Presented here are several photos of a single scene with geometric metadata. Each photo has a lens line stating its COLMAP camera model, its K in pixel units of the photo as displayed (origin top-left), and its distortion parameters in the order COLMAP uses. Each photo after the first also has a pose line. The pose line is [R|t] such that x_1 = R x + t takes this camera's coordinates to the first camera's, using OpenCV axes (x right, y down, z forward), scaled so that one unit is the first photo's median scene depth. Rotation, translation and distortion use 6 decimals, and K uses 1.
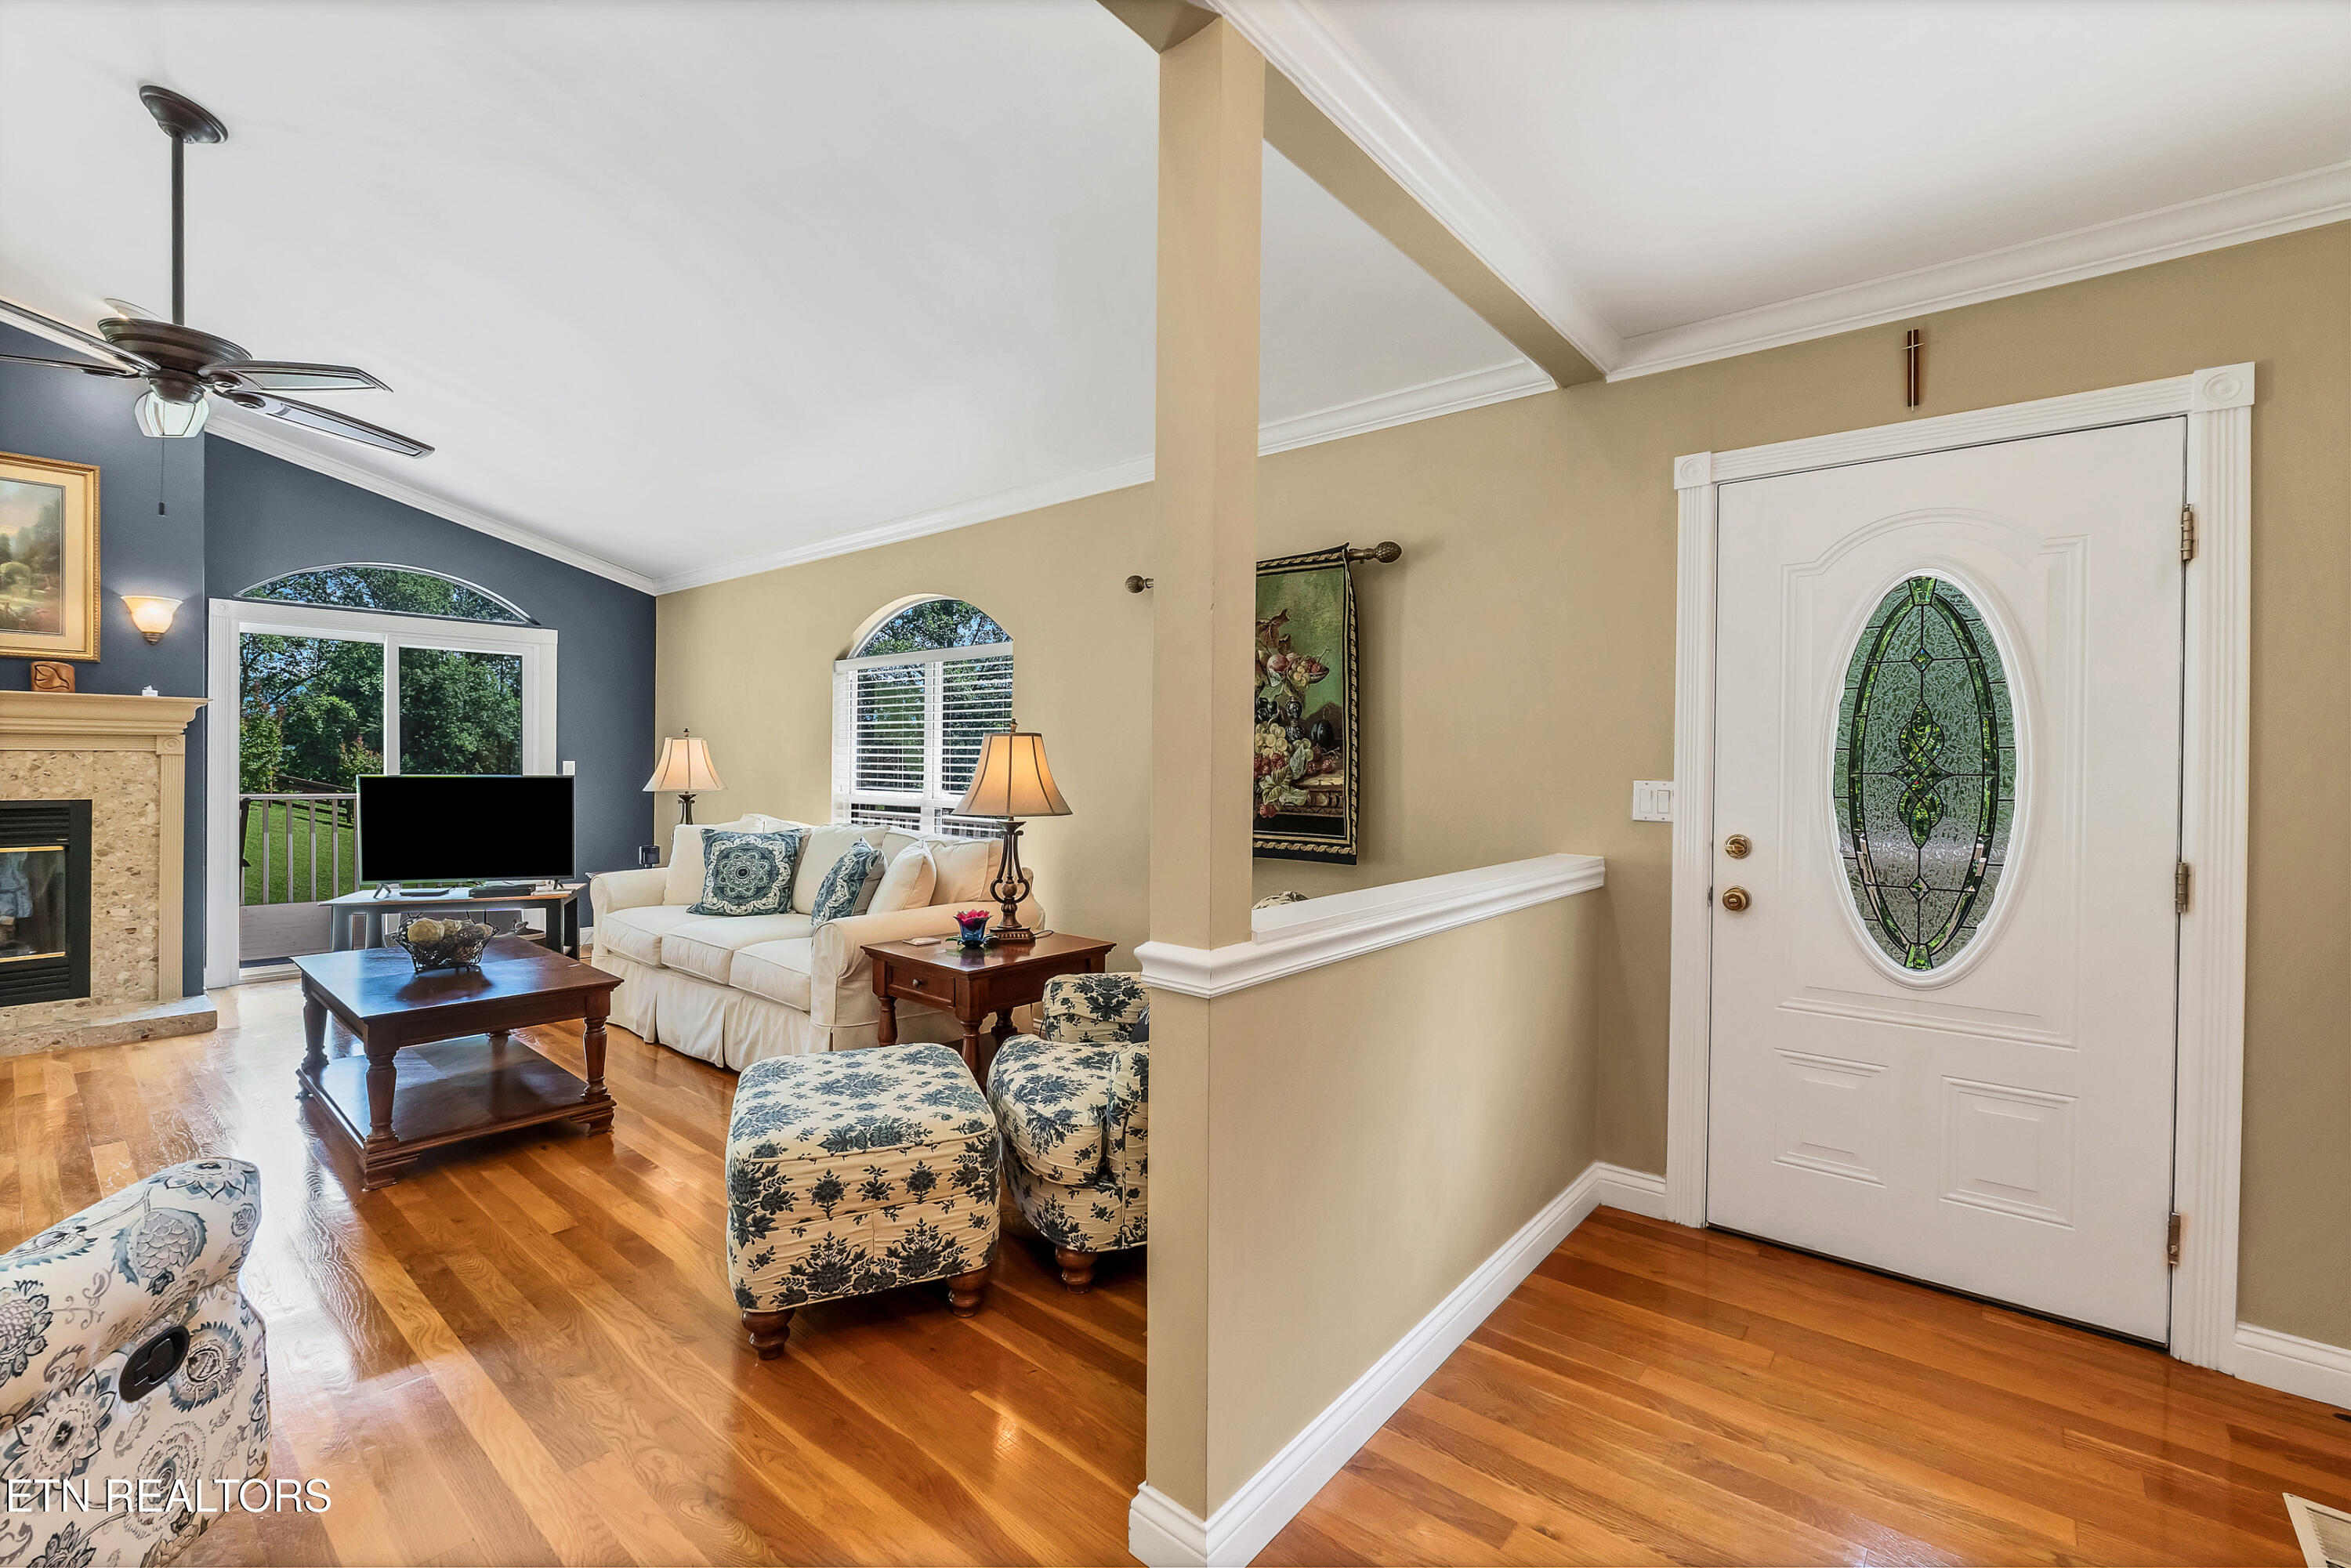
lens RADIAL K [[1009.4, 0, 1177.1], [0, 1009.4, 771.9], [0, 0, 1]] dist [-0.006412, -0.000605]
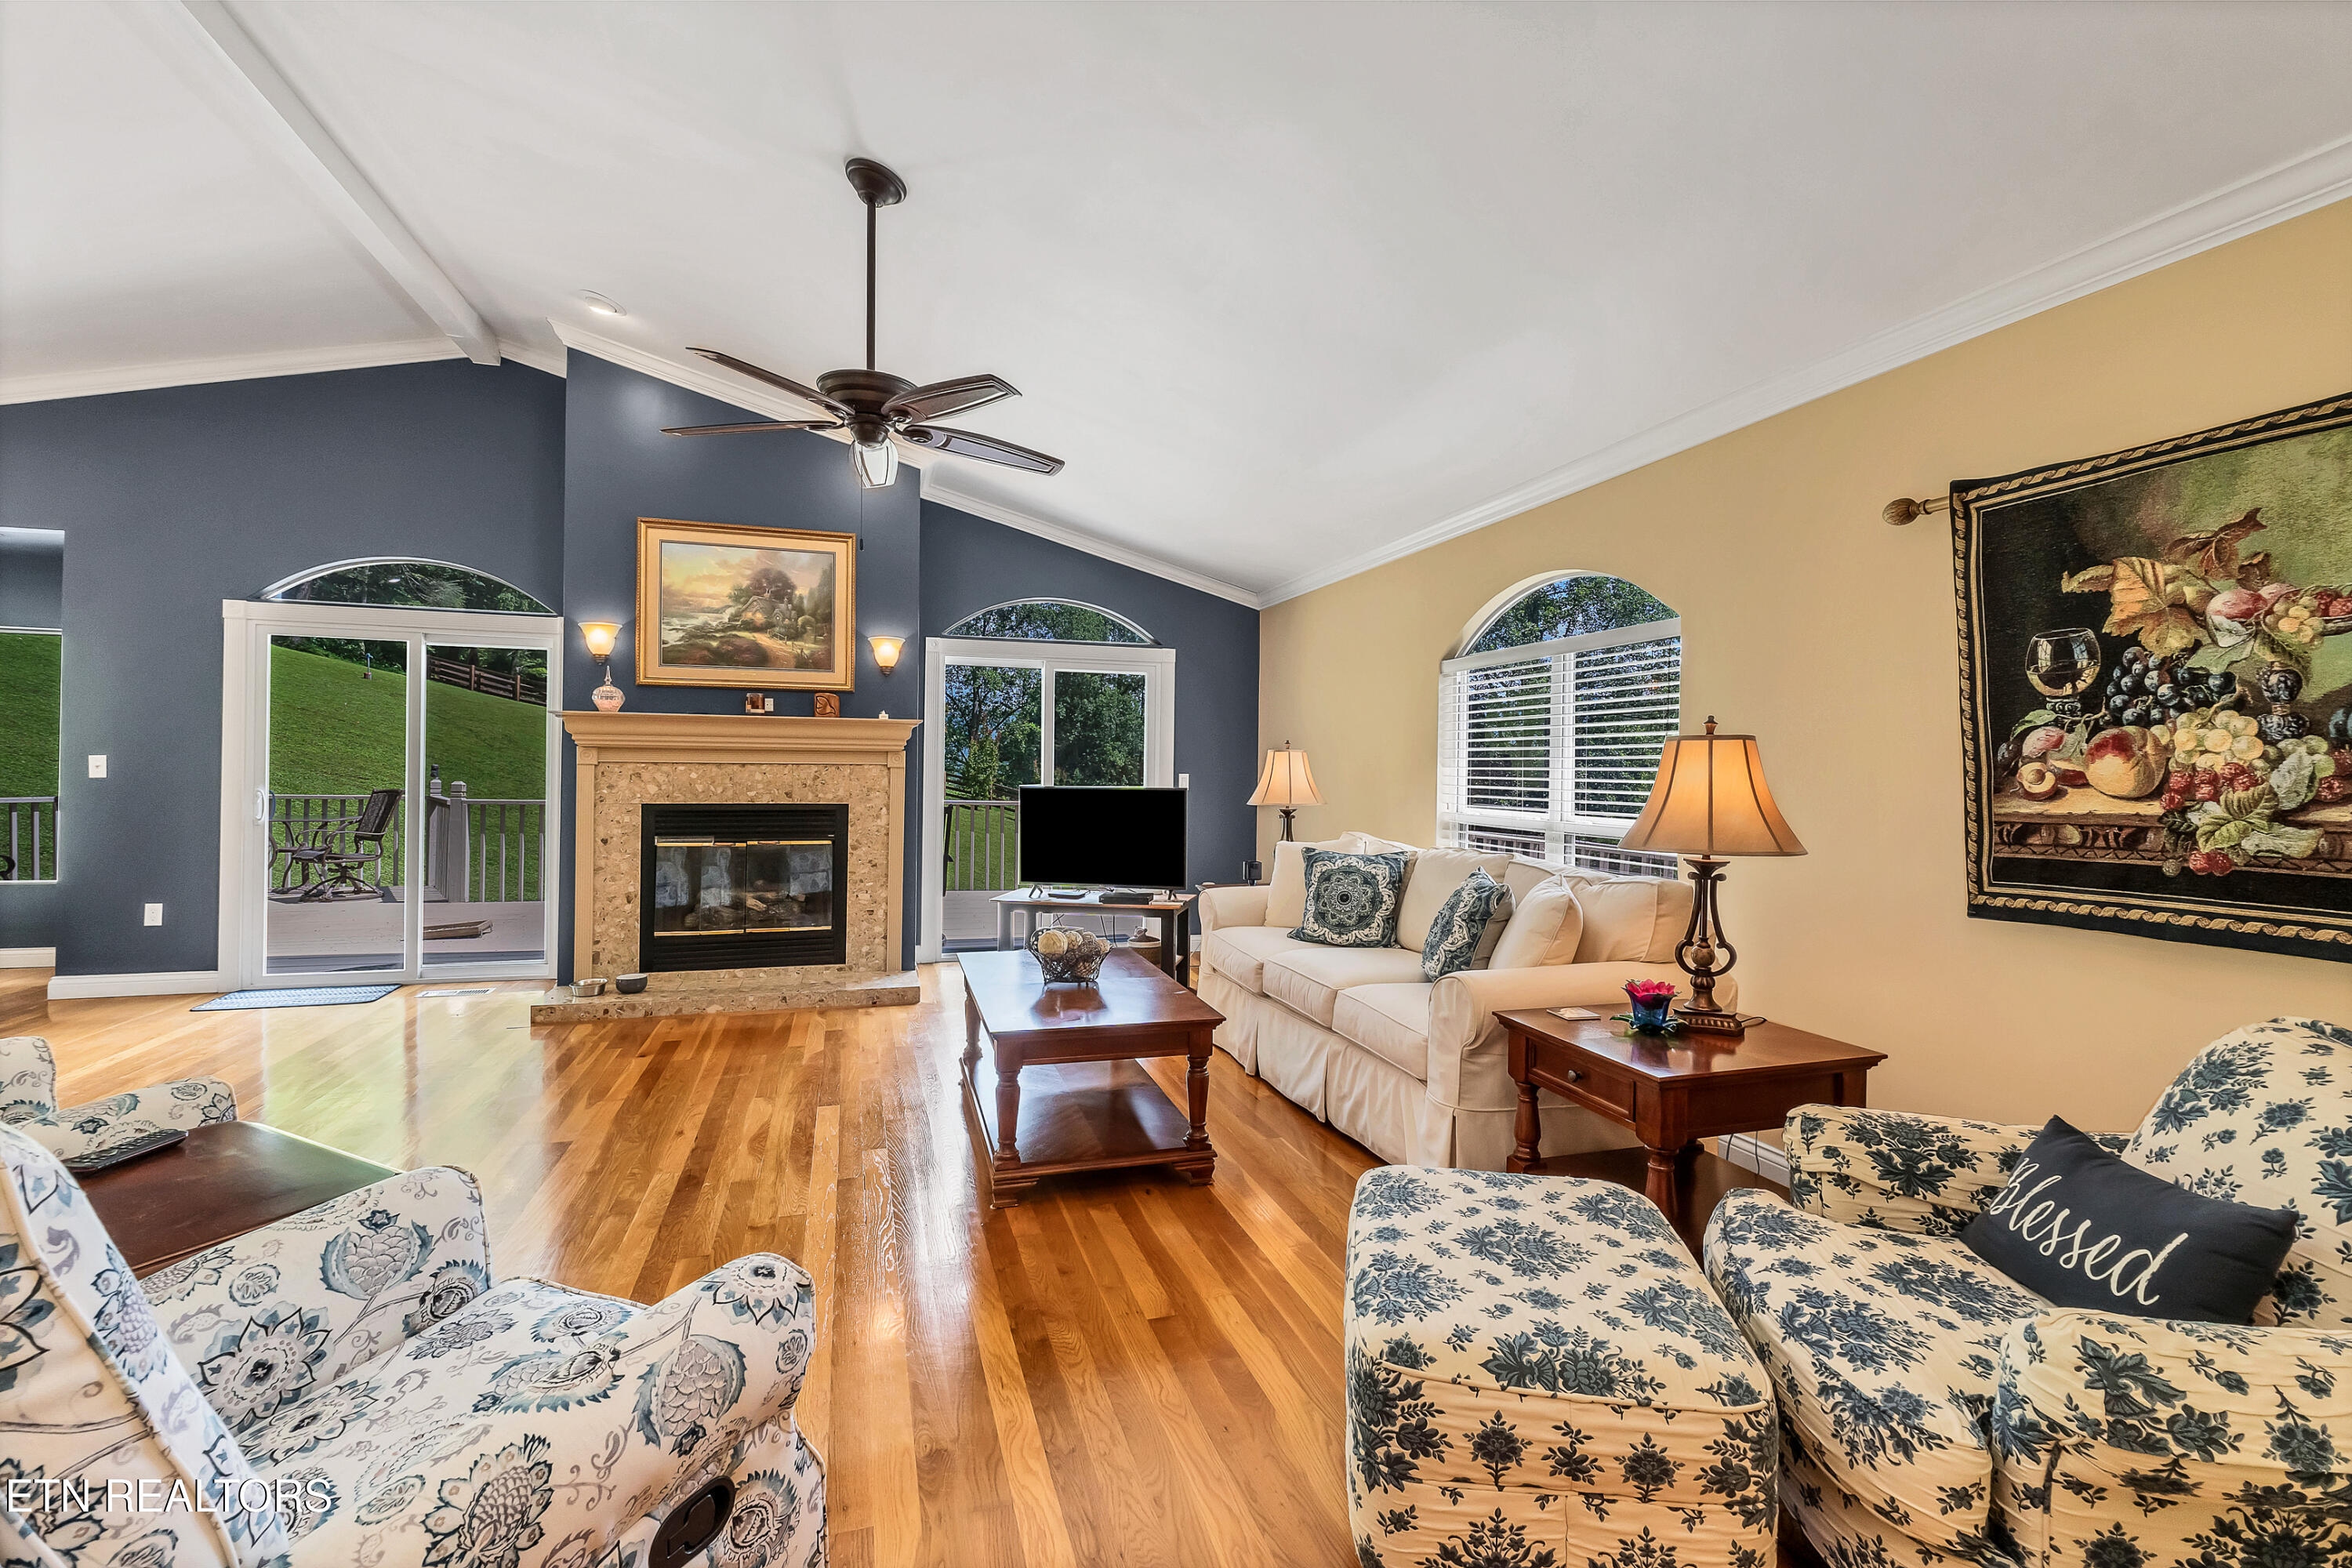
lens RADIAL K [[1009.8, 0, 1177.6], [0, 1009.8, 771.9], [0, 0, 1]] dist [-0.006412, -0.000605]
pose [[0.849325, 0.001717, -0.527867, -0.119617], [-0.009079, 0.999894, -0.011354, -0.001946], [0.527792, 0.014436, 0.849251, 0.225546]]
